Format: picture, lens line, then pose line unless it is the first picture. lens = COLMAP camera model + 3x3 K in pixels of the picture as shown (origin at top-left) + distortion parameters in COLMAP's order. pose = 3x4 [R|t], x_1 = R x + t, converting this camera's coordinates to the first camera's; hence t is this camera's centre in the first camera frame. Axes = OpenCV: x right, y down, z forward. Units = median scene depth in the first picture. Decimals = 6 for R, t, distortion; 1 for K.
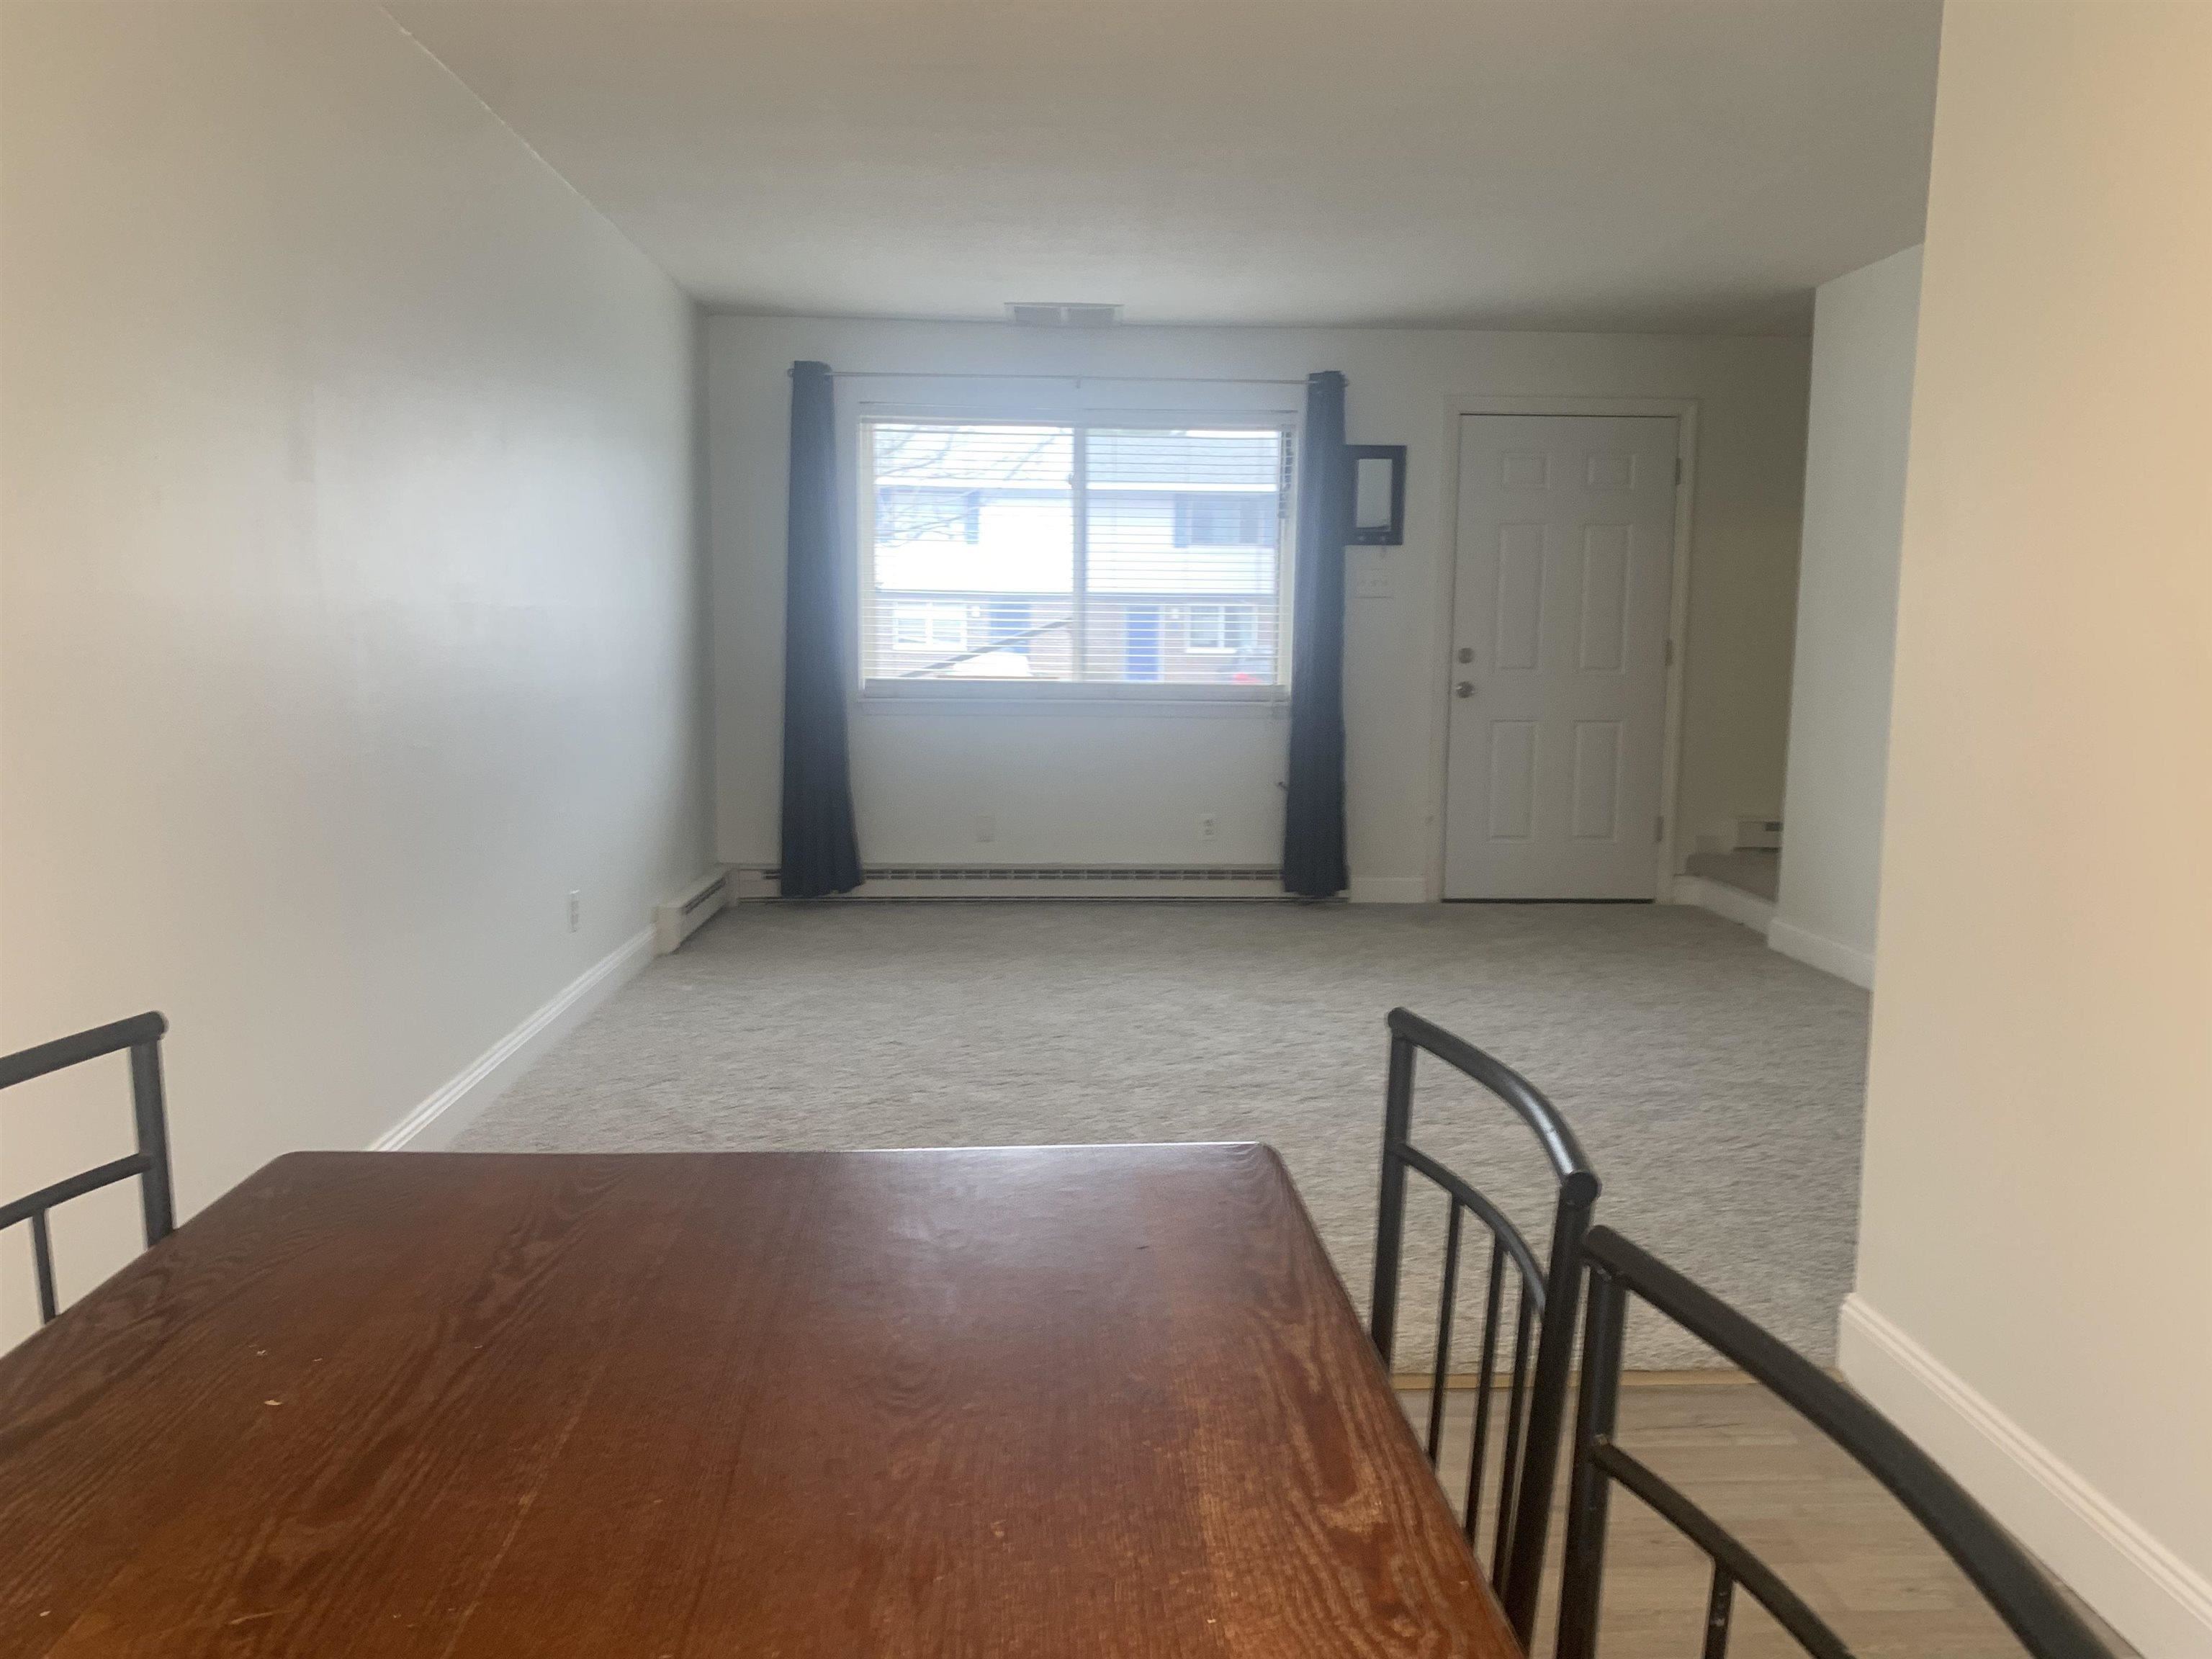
lens RADIAL K [[1690.6, 0, 1106.0], [0, 1690.6, 829.5], [0, 0, 1]] dist [0.072125, -0.009649]
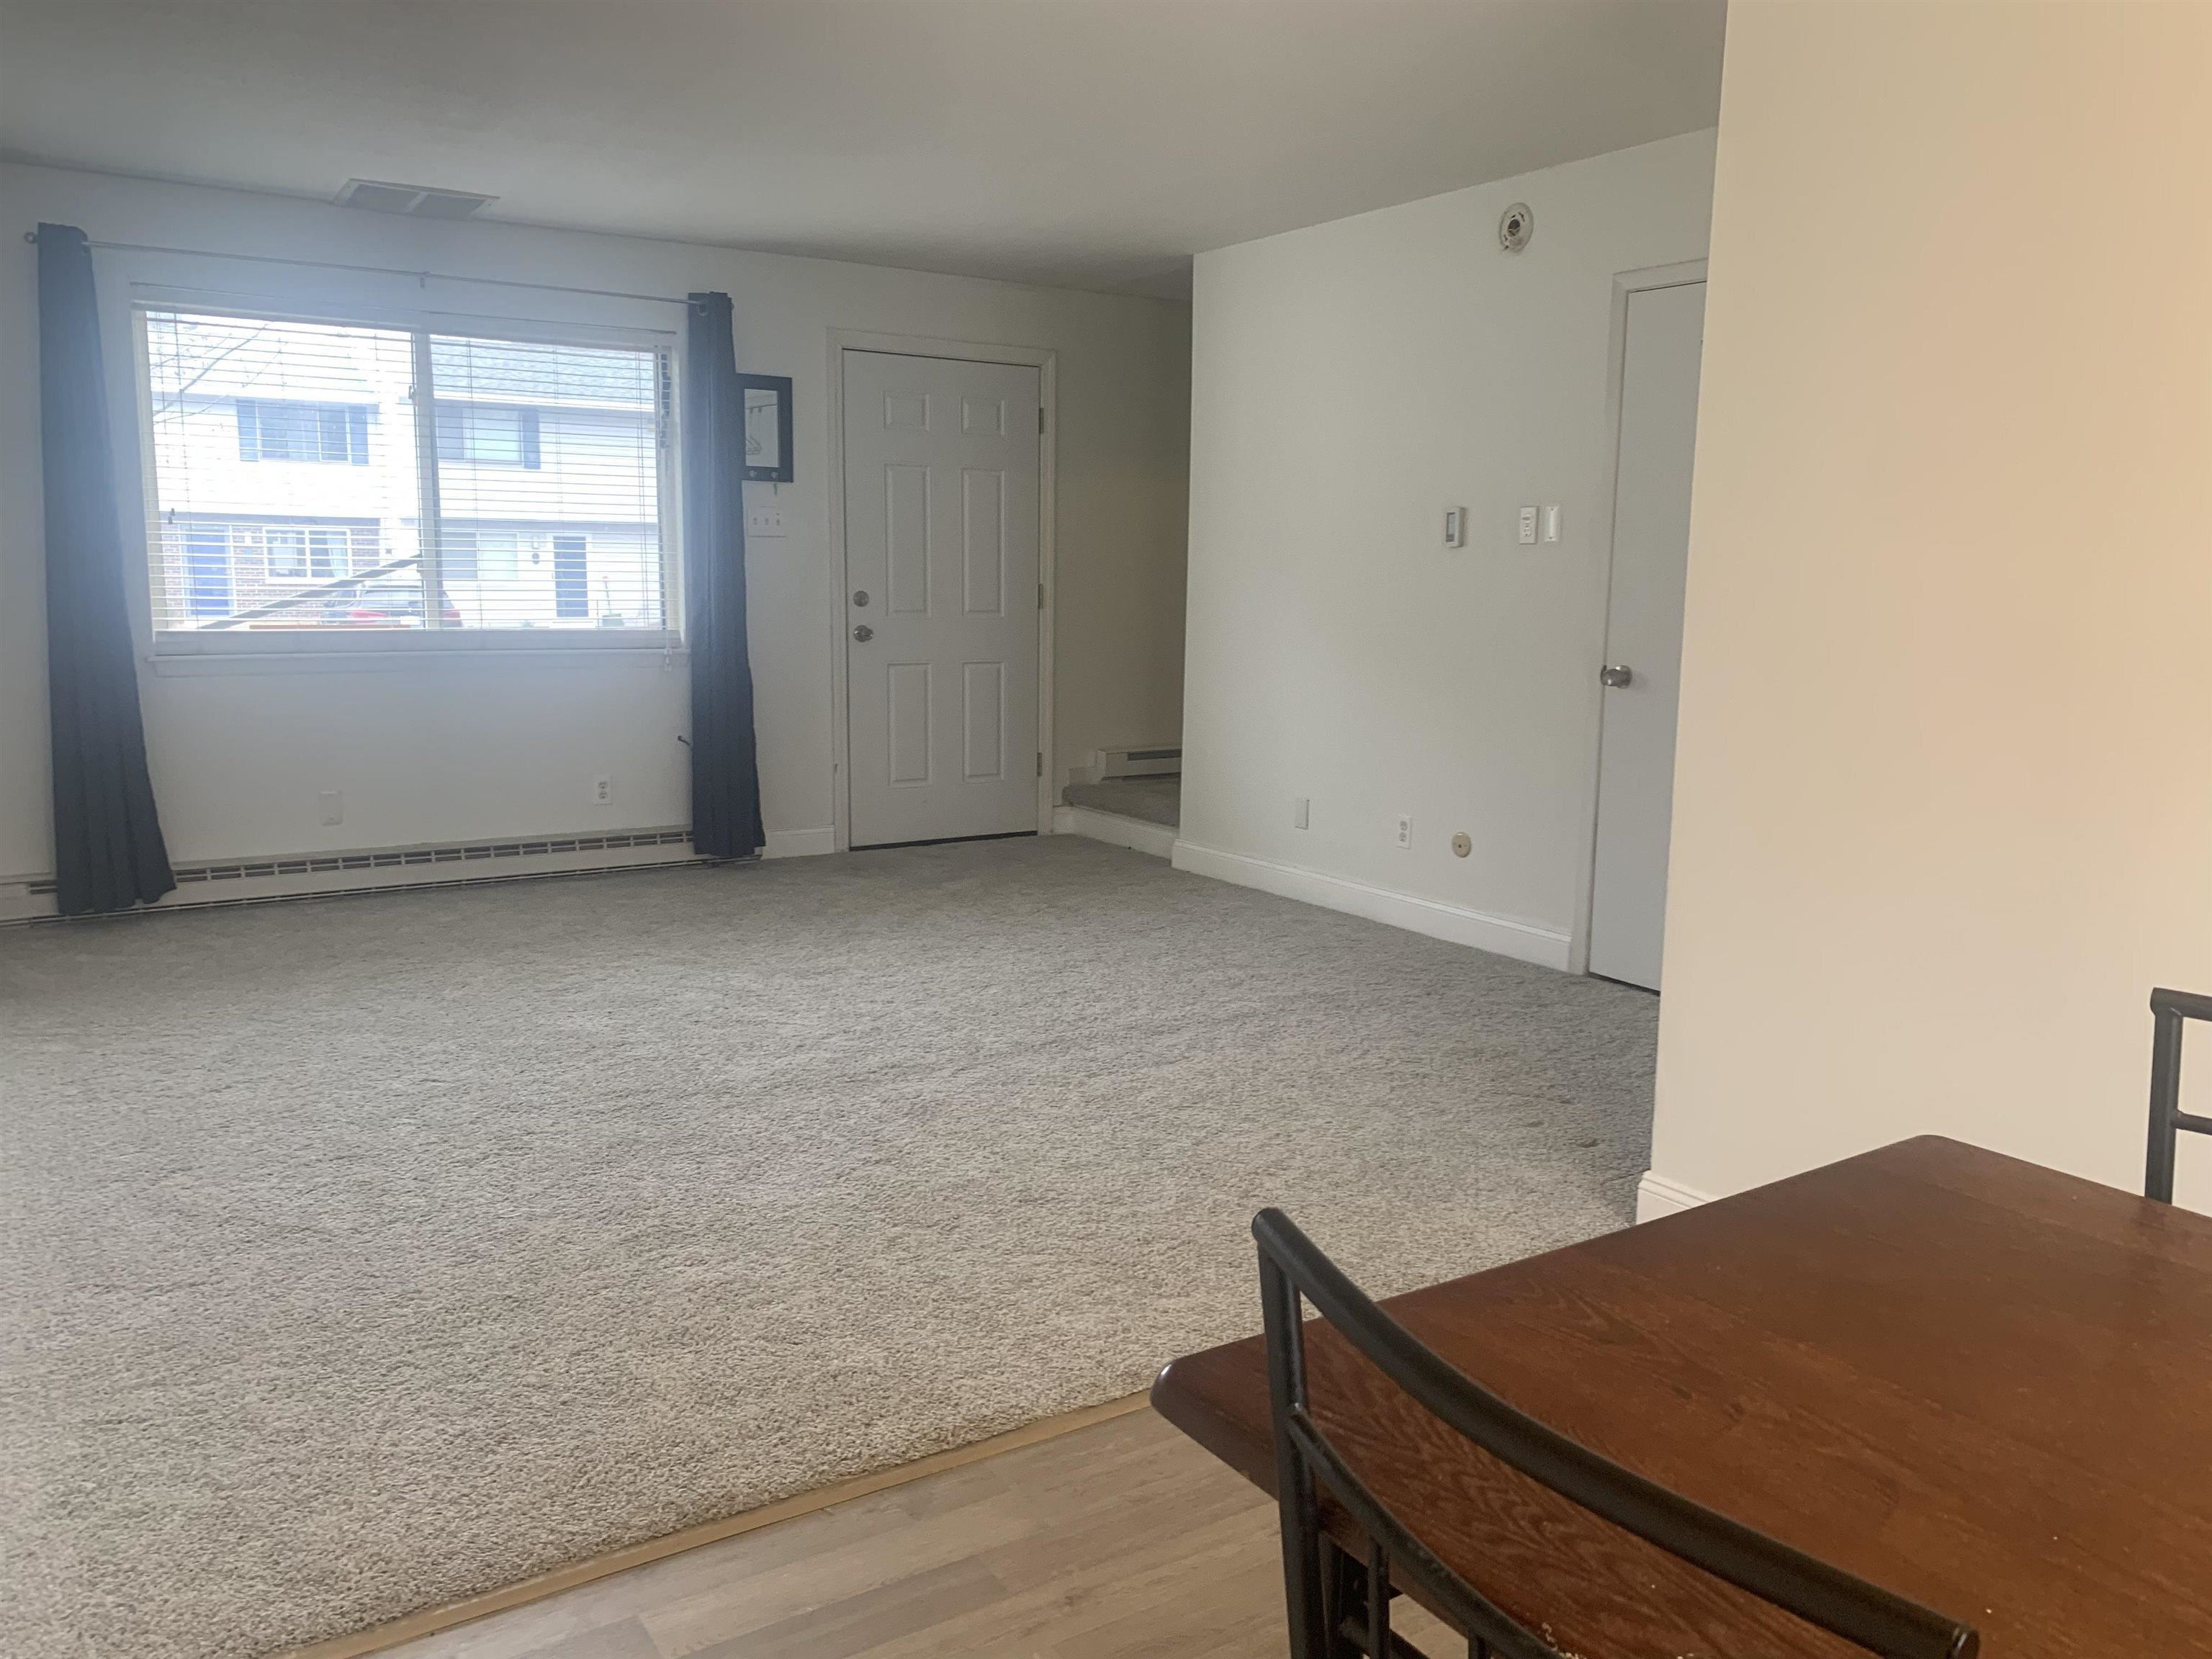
lens RADIAL K [[1700.5, 0, 1131.1], [0, 1700.5, 836.1], [0, 0, 1]] dist [0.045562, -0.093470]
pose [[0.854286, -0.078640, 0.513821, -0.171469], [0.055382, 0.996633, 0.060454, -0.016580], [-0.516845, -0.023188, 0.855765, 0.075397]]
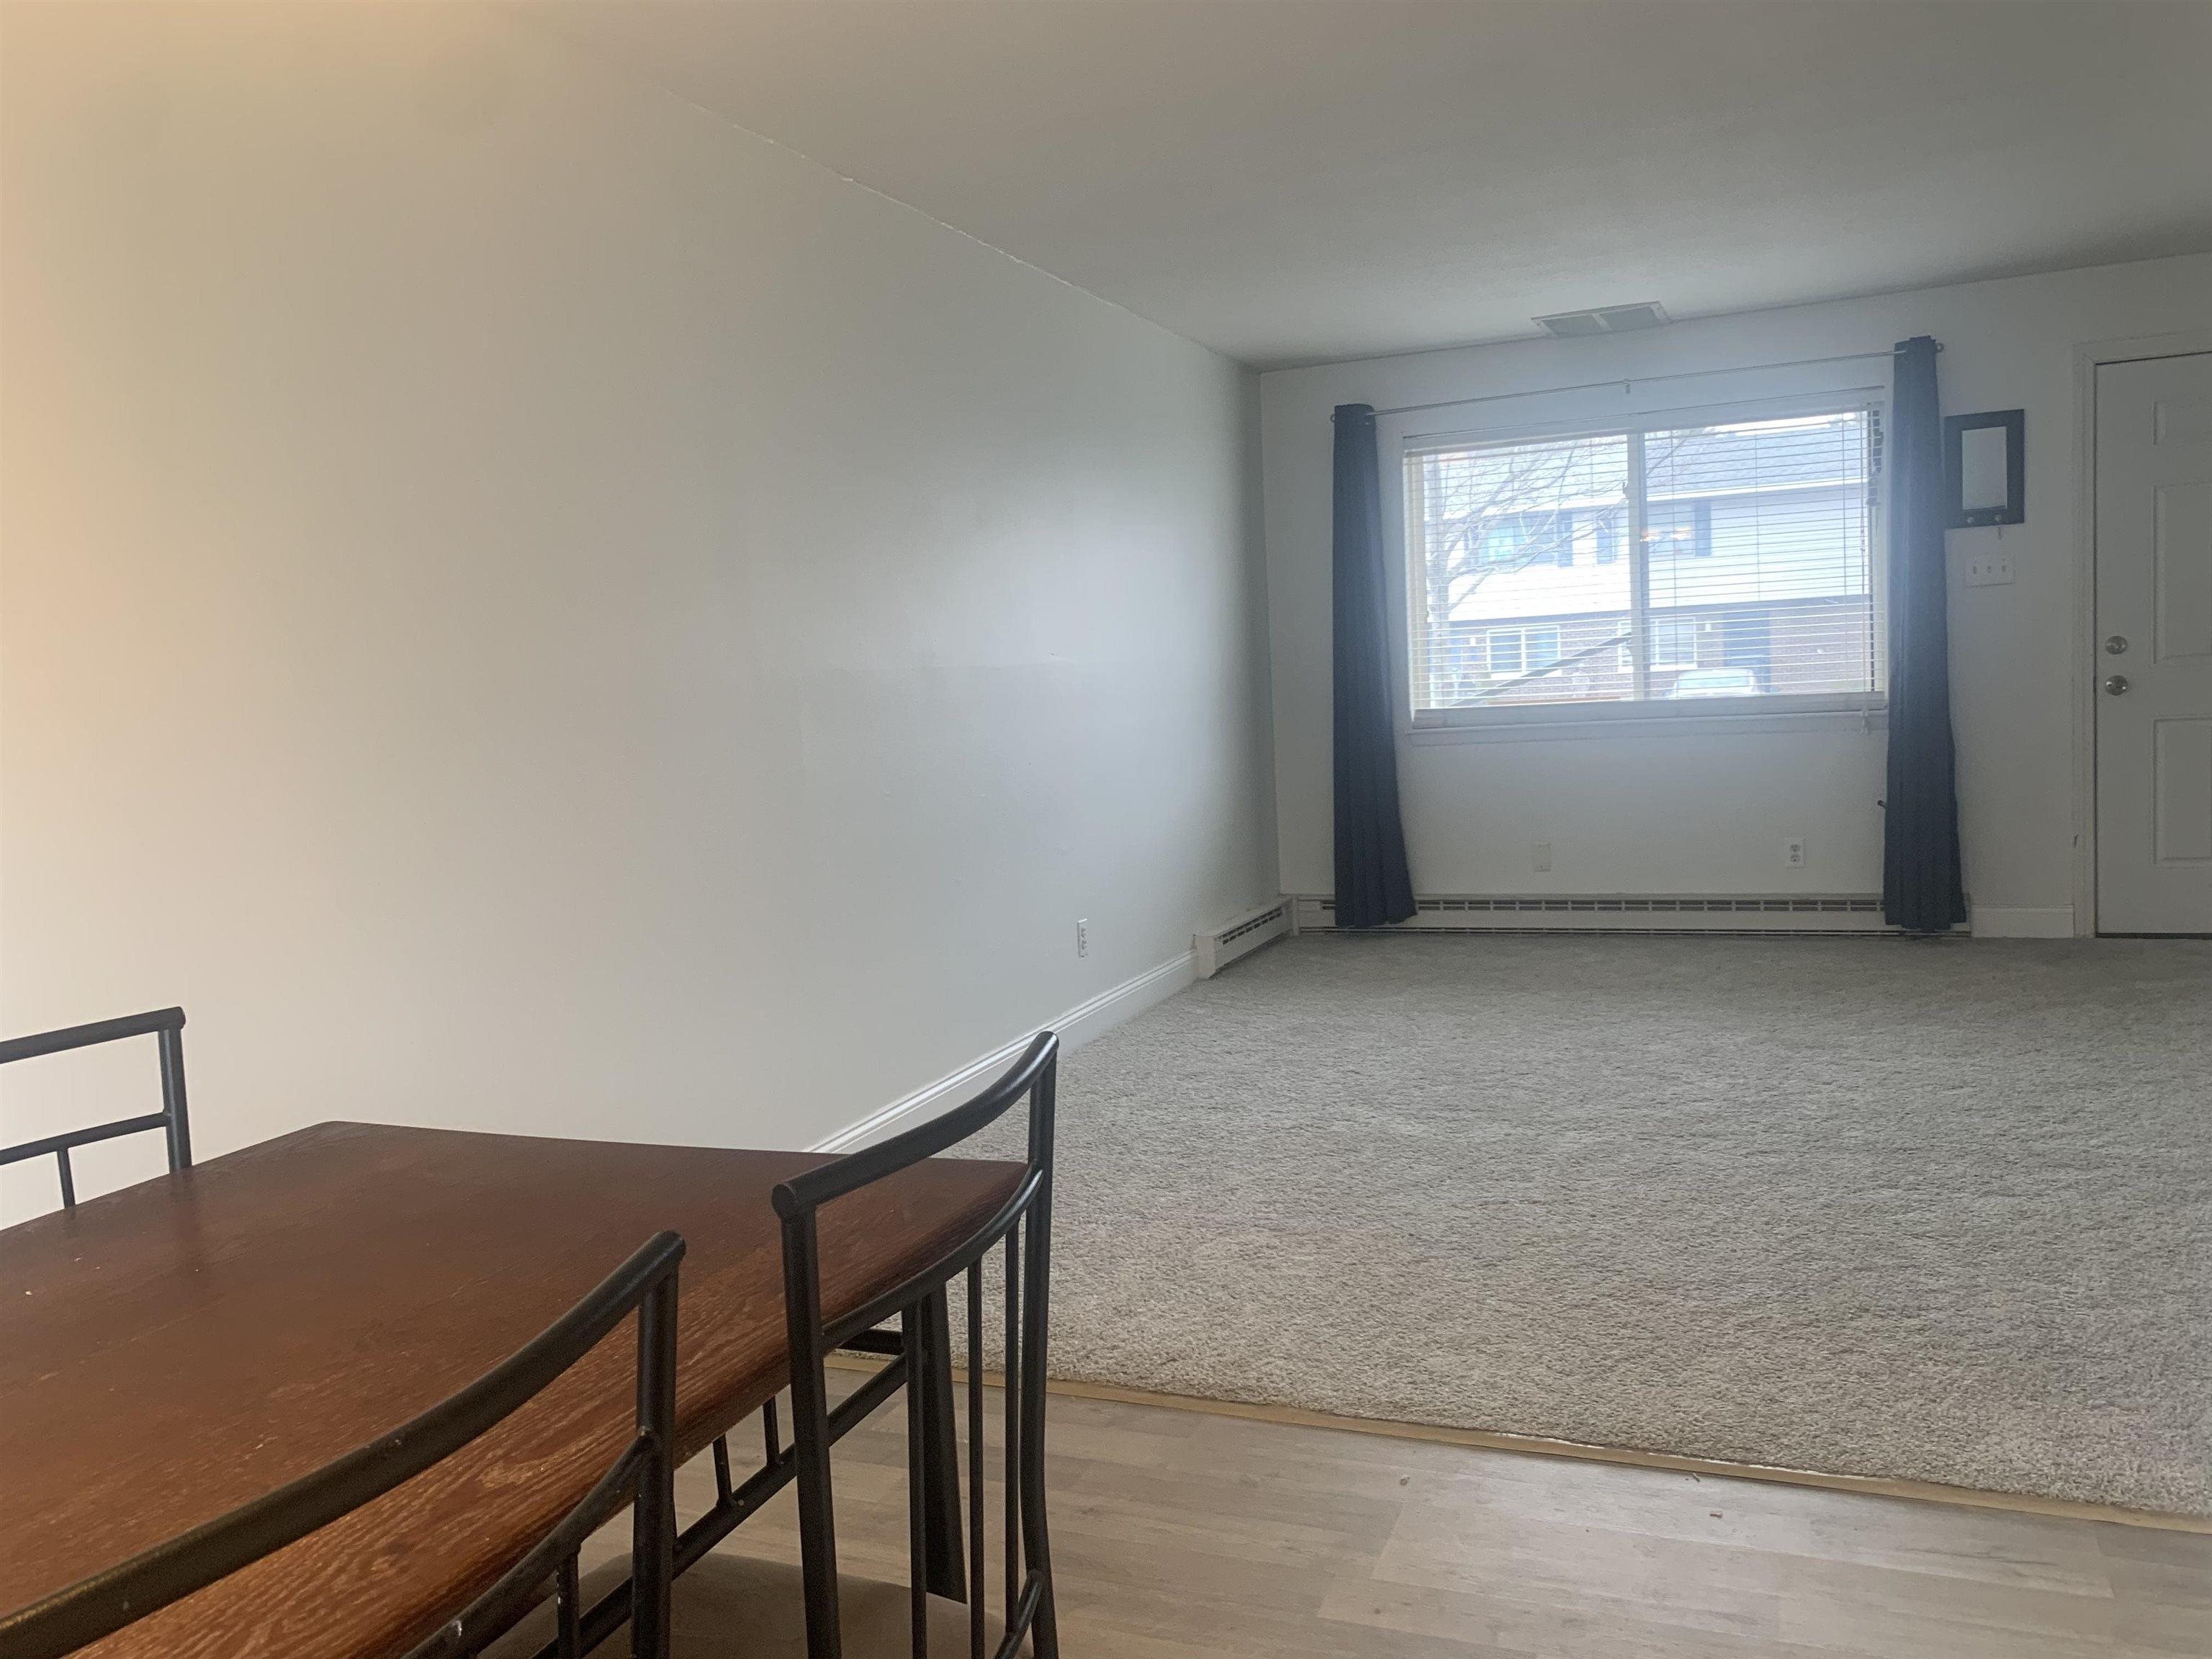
lens RADIAL K [[1701.9, 0, 1100.5], [0, 1701.9, 806.6], [0, 0, 1]] dist [0.076023, -0.104410]
pose [[0.903481, -0.026235, -0.427824, 0.120962], [0.012673, 0.999324, -0.034519, 0.001030], [0.428441, 0.025766, 0.903203, 0.010137]]
